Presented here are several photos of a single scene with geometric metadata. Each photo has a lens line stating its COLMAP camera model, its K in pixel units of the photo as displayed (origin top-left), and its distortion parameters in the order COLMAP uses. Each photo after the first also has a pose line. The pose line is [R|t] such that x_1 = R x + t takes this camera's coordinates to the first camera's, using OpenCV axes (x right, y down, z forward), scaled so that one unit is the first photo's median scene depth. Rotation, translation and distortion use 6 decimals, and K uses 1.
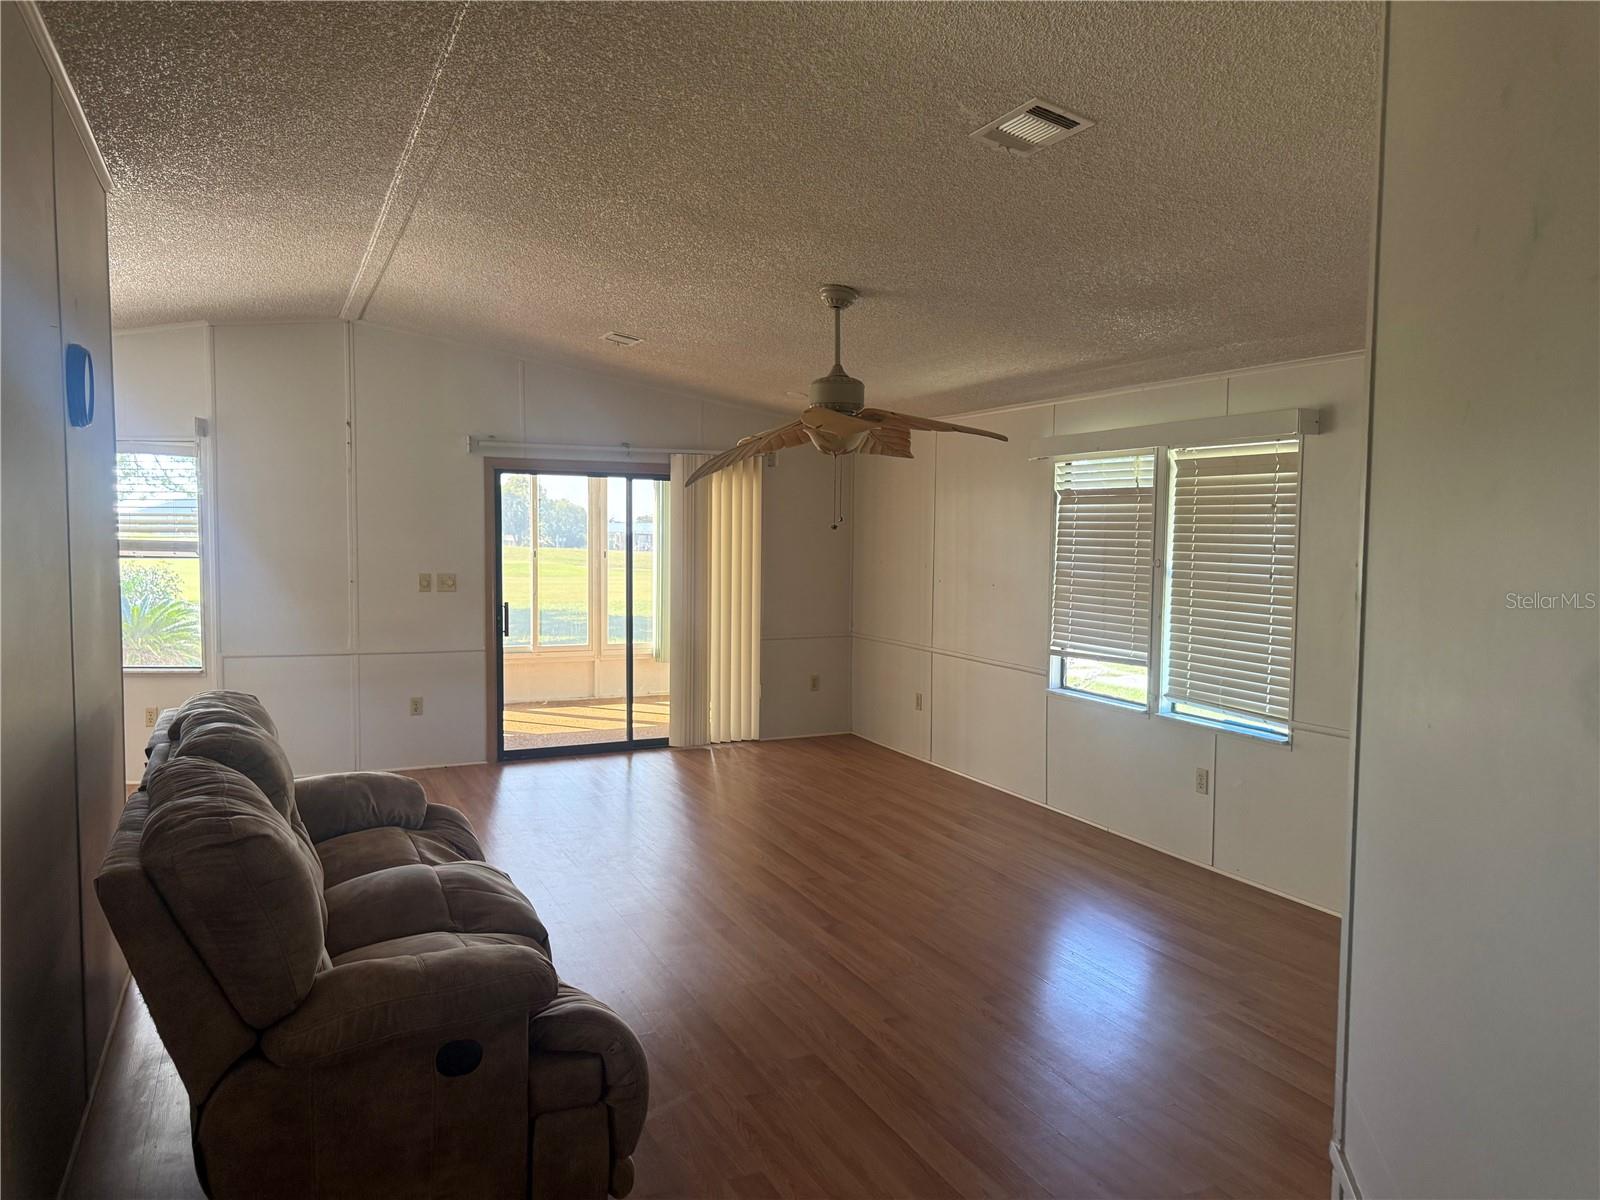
lens RADIAL K [[1142.7, 0, 798.8], [0, 1142.7, 596.8], [0, 0, 1]] dist [0.062458, -0.069399]
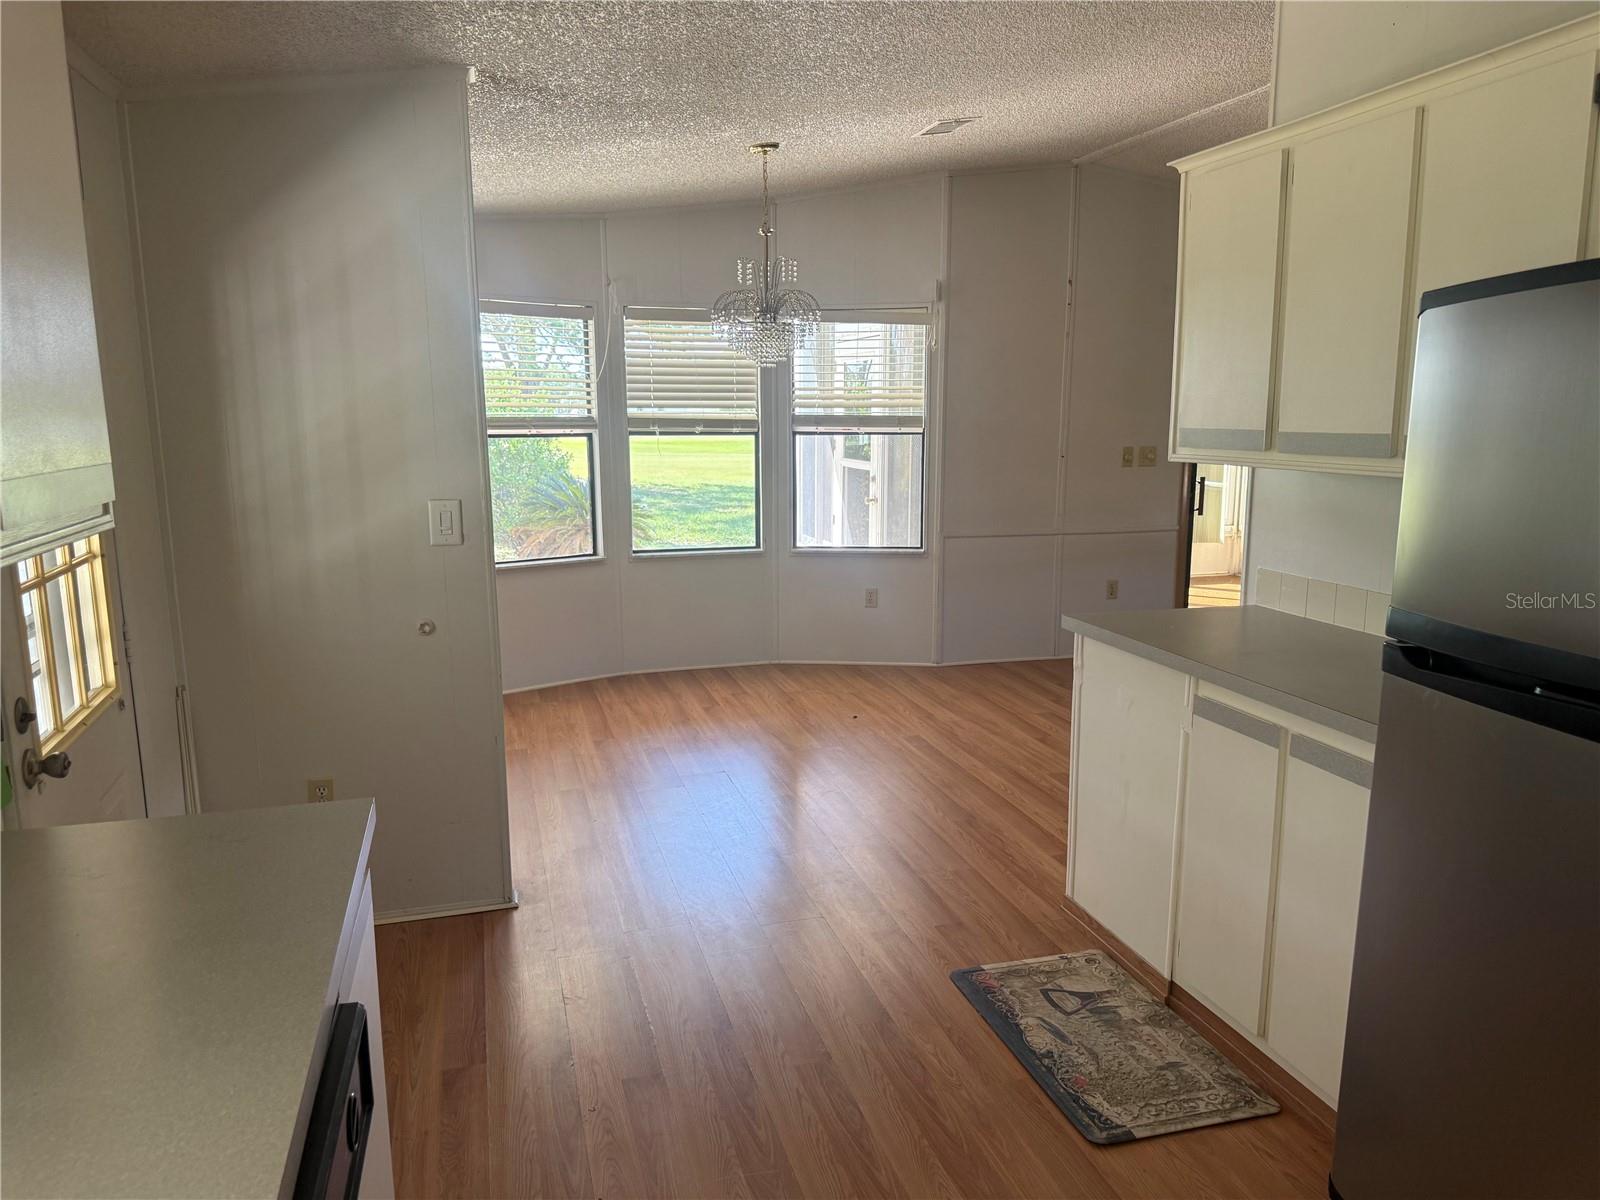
lens RADIAL K [[1142.7, 0, 802.5], [0, 1142.7, 605.6], [0, 0, 1]] dist [0.062458, -0.069399]
pose [[0.987506, 0.014038, -0.156955, -0.428597], [0.004169, 0.993348, 0.115072, -0.000935], [0.157527, -0.114288, 0.980879, 0.039510]]
